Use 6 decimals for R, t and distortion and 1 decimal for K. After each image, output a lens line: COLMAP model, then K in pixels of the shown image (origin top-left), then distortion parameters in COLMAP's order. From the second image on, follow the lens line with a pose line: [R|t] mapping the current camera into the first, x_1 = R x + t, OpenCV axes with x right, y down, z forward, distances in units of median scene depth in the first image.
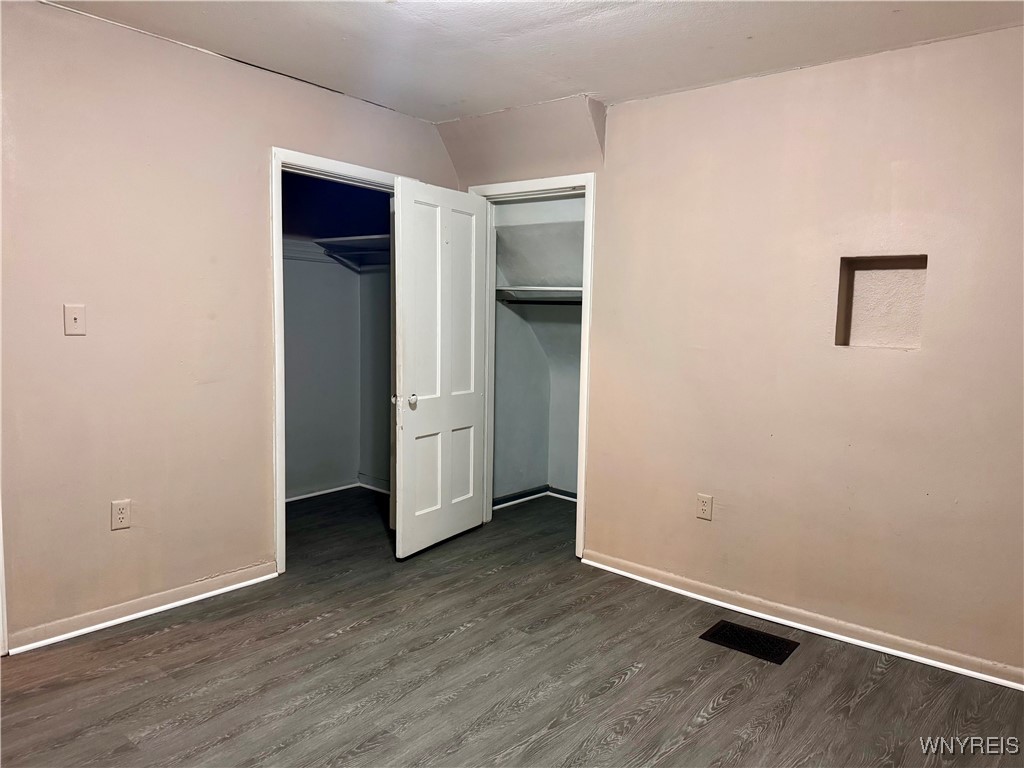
lens RADIAL K [[721.4, 0, 515.3], [0, 721.4, 383.6], [0, 0, 1]] dist [0.006188, -0.003619]
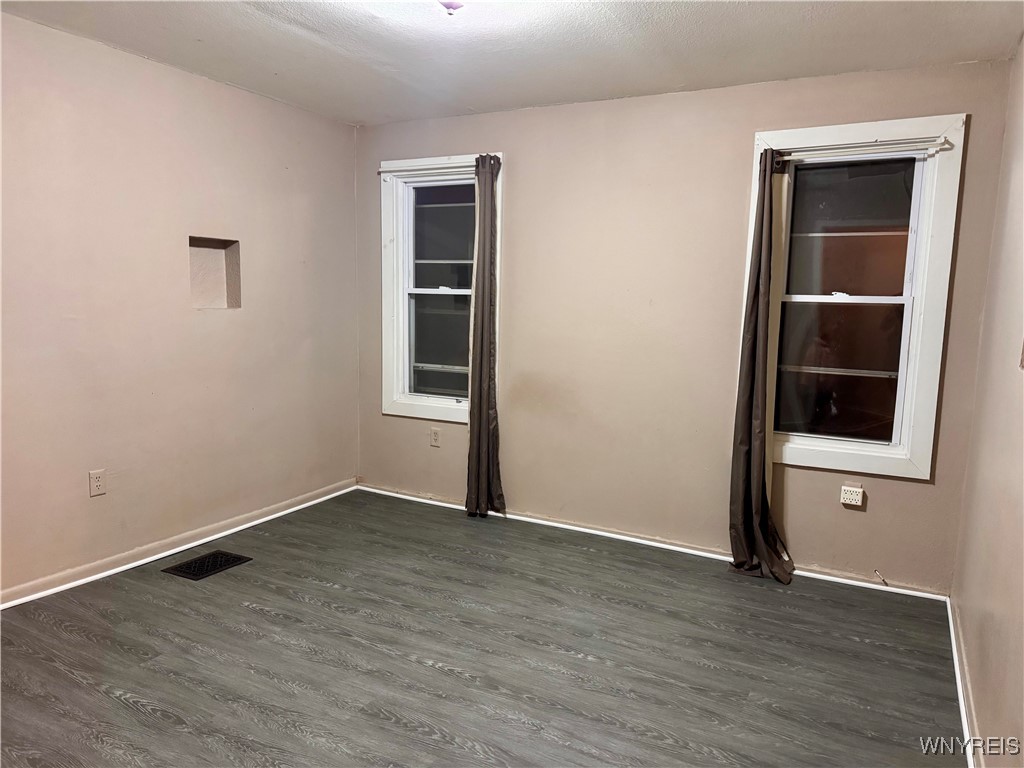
lens RADIAL K [[721.4, 0, 515.0], [0, 721.4, 384.4], [0, 0, 1]] dist [0.006188, -0.003619]
pose [[-0.186652, -0.158488, 0.969558, -0.930409], [0.063427, 0.982899, 0.172880, -0.109428], [-0.980376, 0.093764, -0.173408, 0.752096]]
